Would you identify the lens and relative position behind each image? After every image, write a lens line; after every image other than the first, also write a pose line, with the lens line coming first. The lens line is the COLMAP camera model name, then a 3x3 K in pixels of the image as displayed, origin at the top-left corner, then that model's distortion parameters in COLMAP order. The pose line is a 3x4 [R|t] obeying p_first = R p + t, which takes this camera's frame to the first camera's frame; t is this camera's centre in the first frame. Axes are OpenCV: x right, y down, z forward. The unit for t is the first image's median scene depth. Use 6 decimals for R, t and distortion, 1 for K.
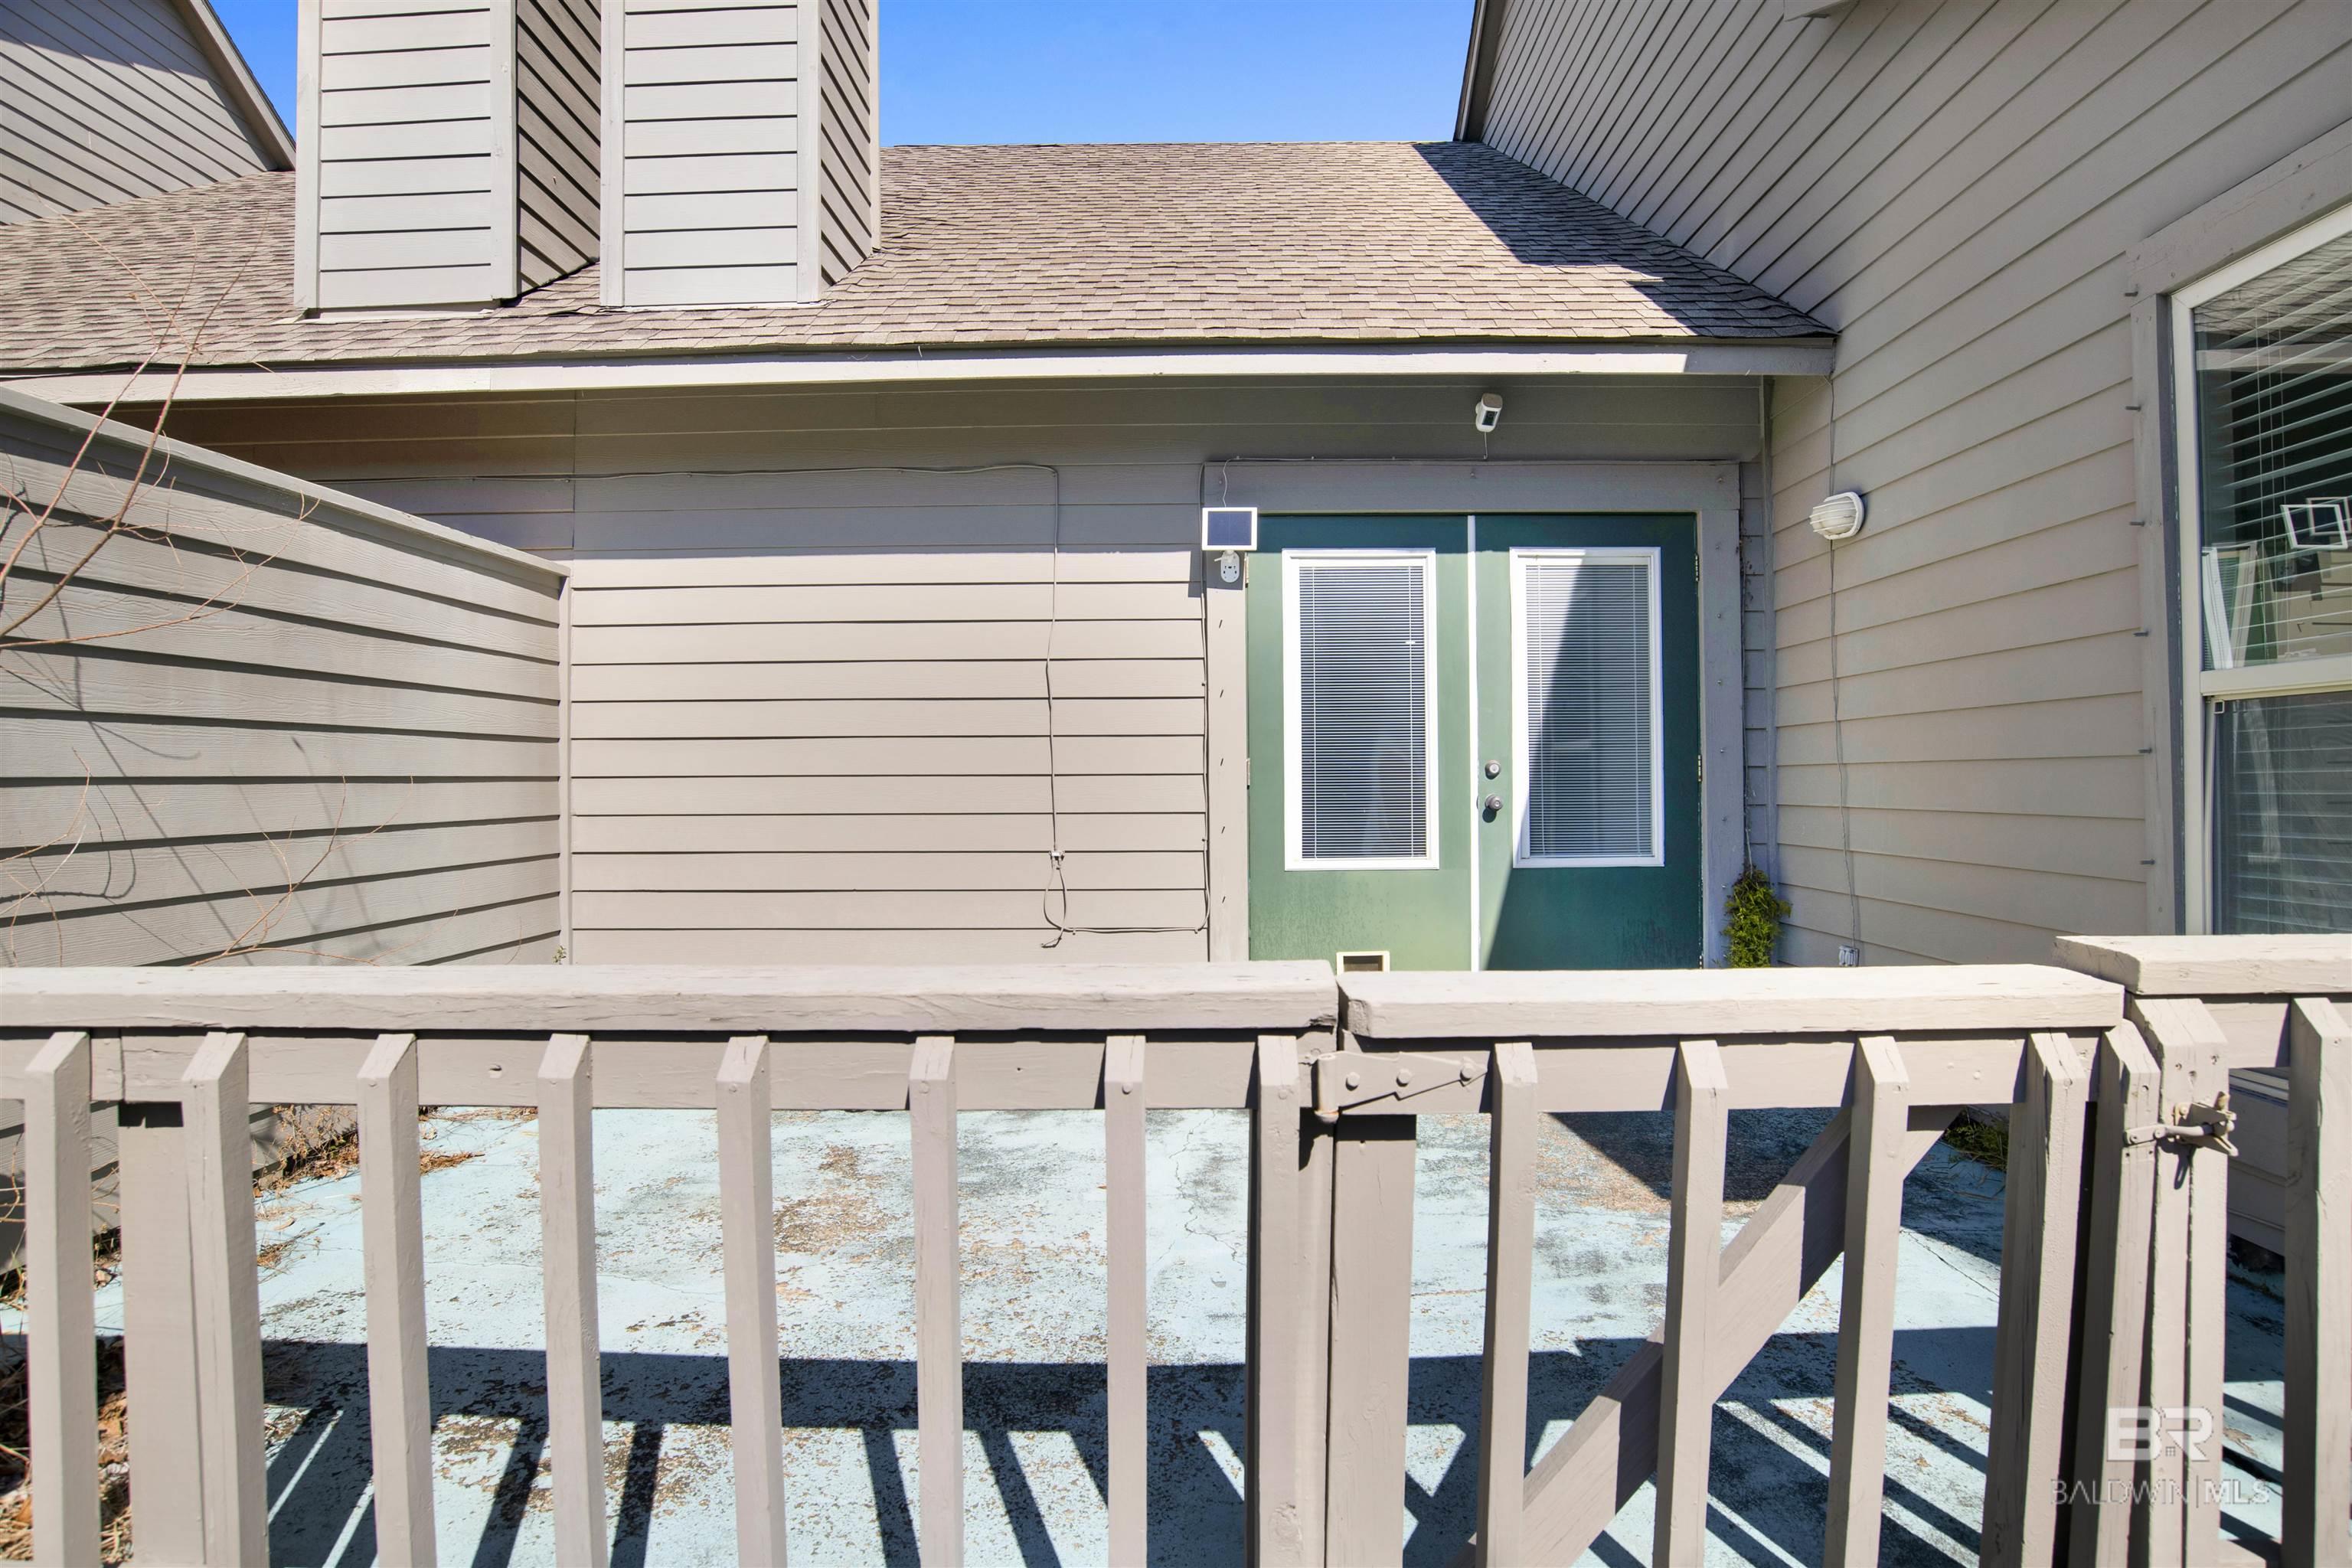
lens RADIAL K [[1240.3, 0, 1184.8], [0, 1240.3, 783.8], [0, 0, 1]] dist [-0.073684, 0.025263]
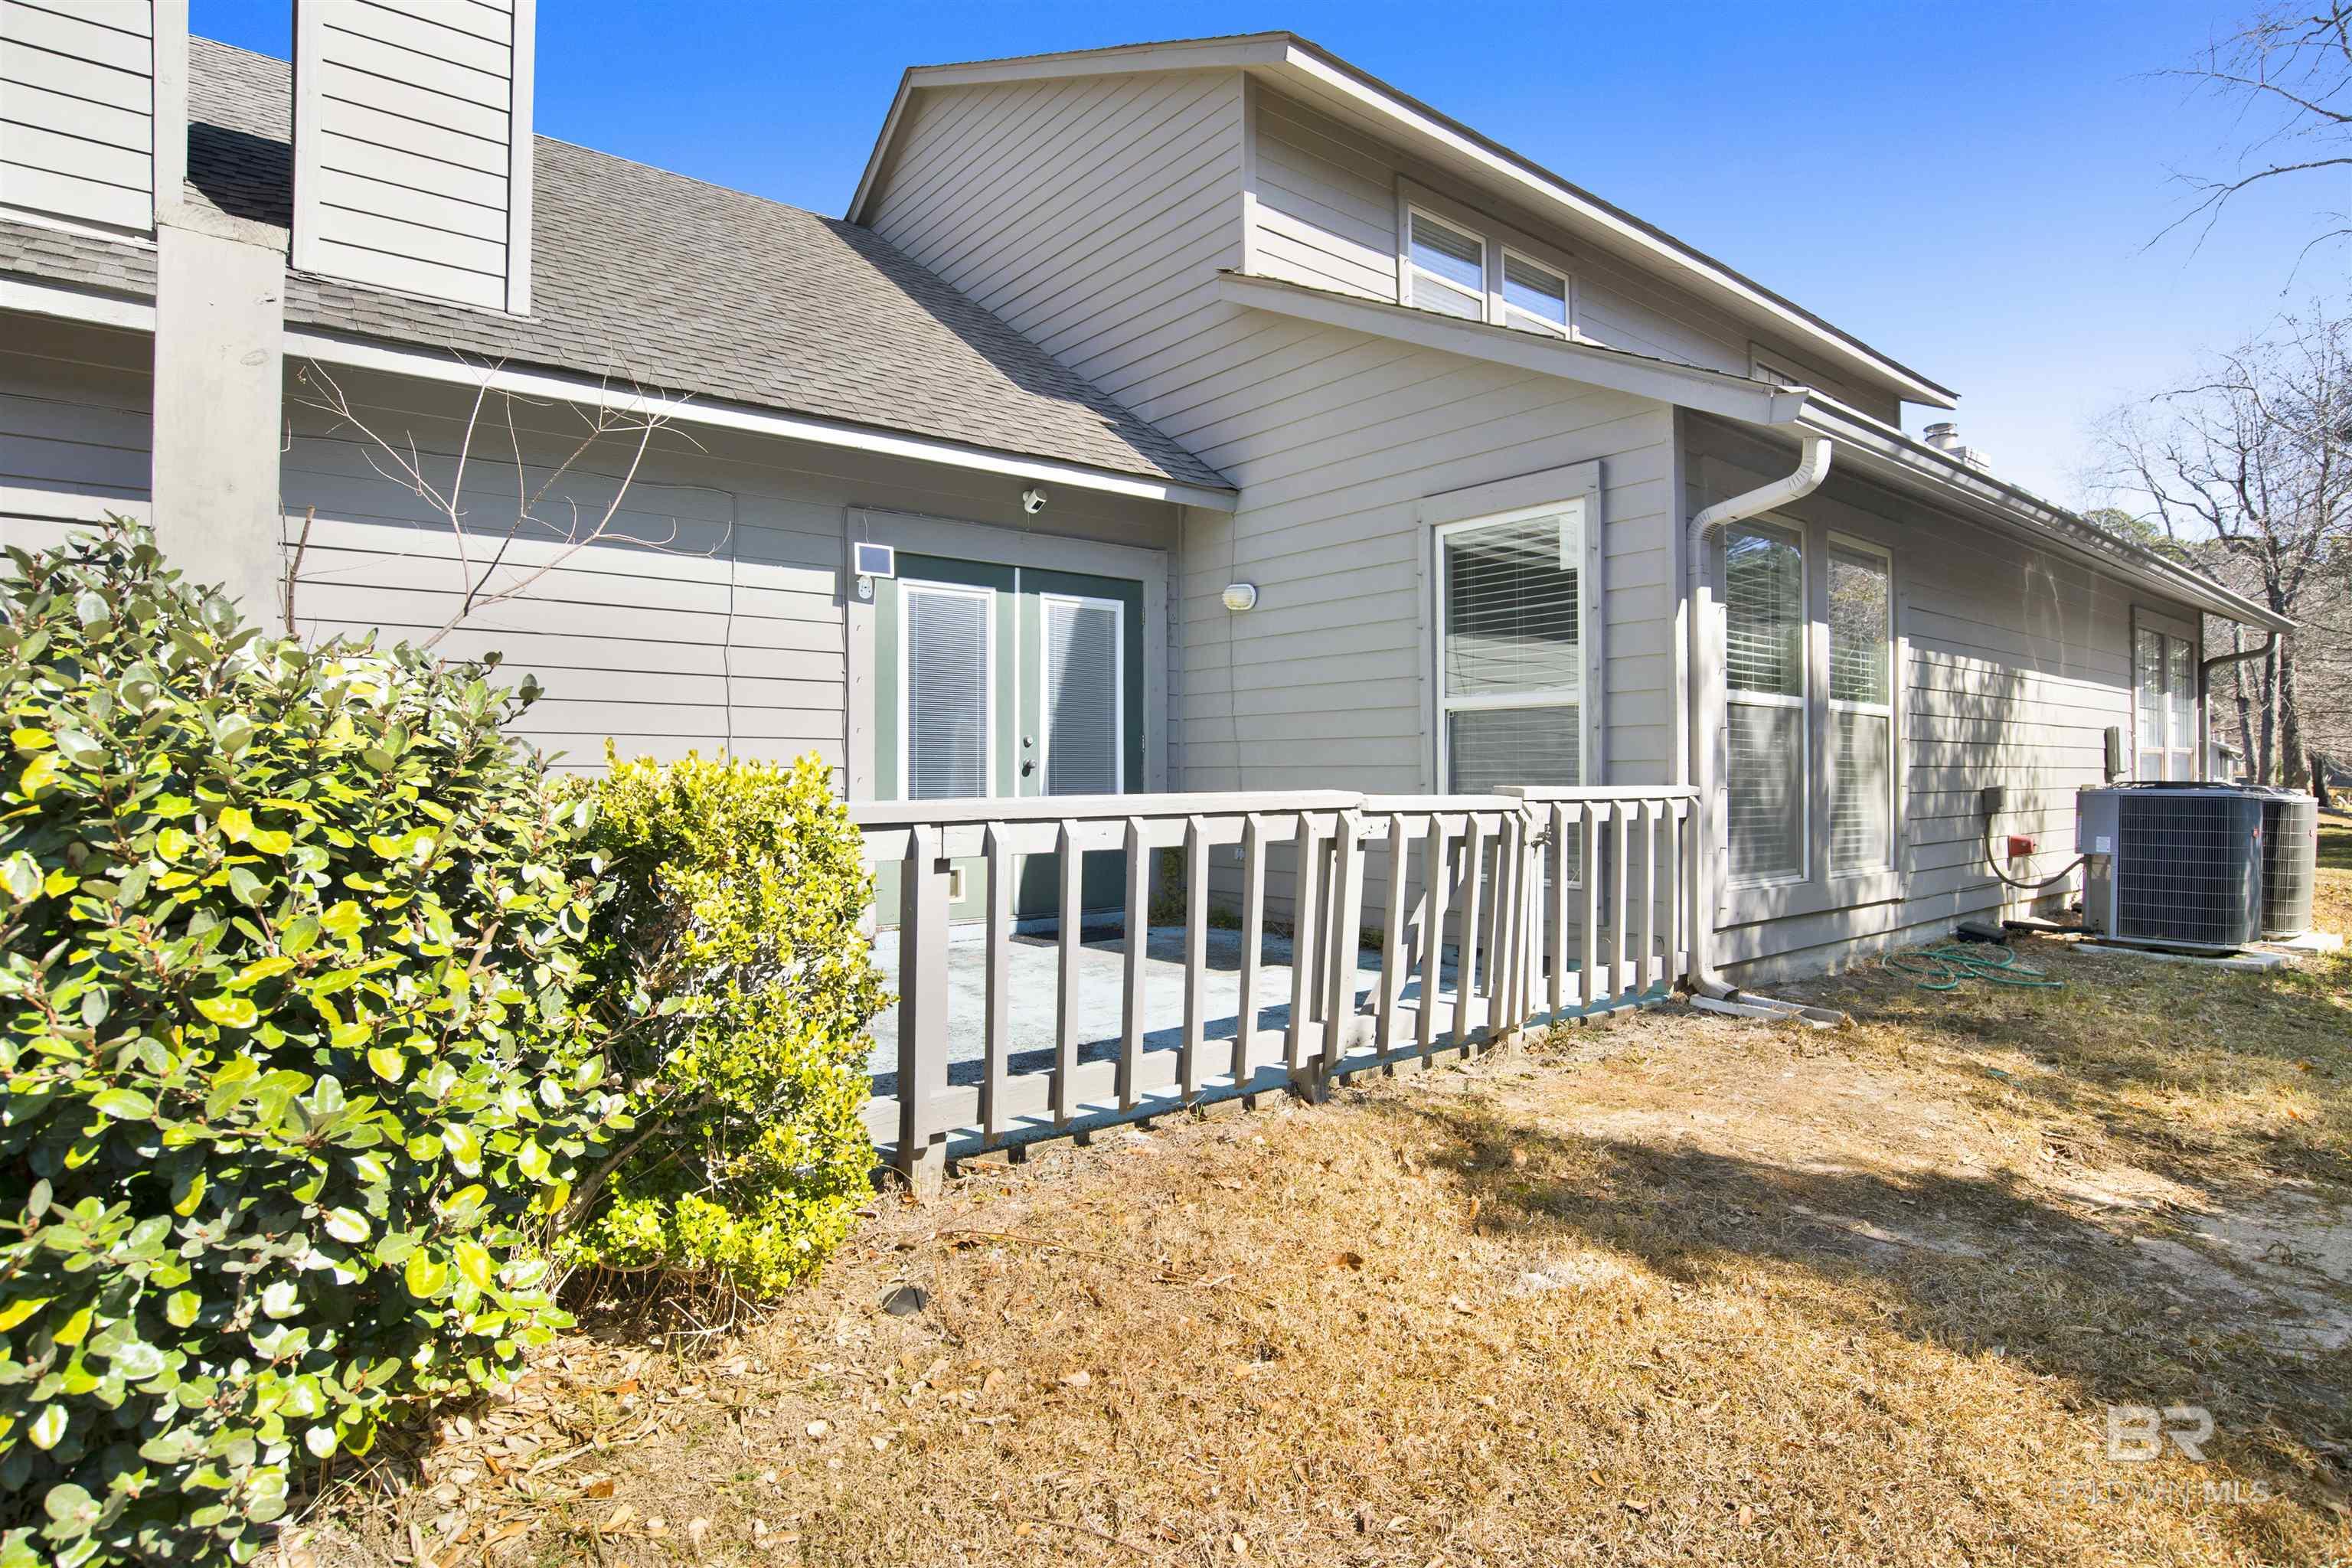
lens RADIAL K [[1240.3, 0, 1184.8], [0, 1240.3, 783.8], [0, 0, 1]] dist [-0.073684, 0.025263]
pose [[0.773466, 0.003214, 0.633830, -0.550794], [-0.005904, 0.999980, 0.002134, 0.036004], [-0.633810, -0.005393, 0.773470, -0.271096]]
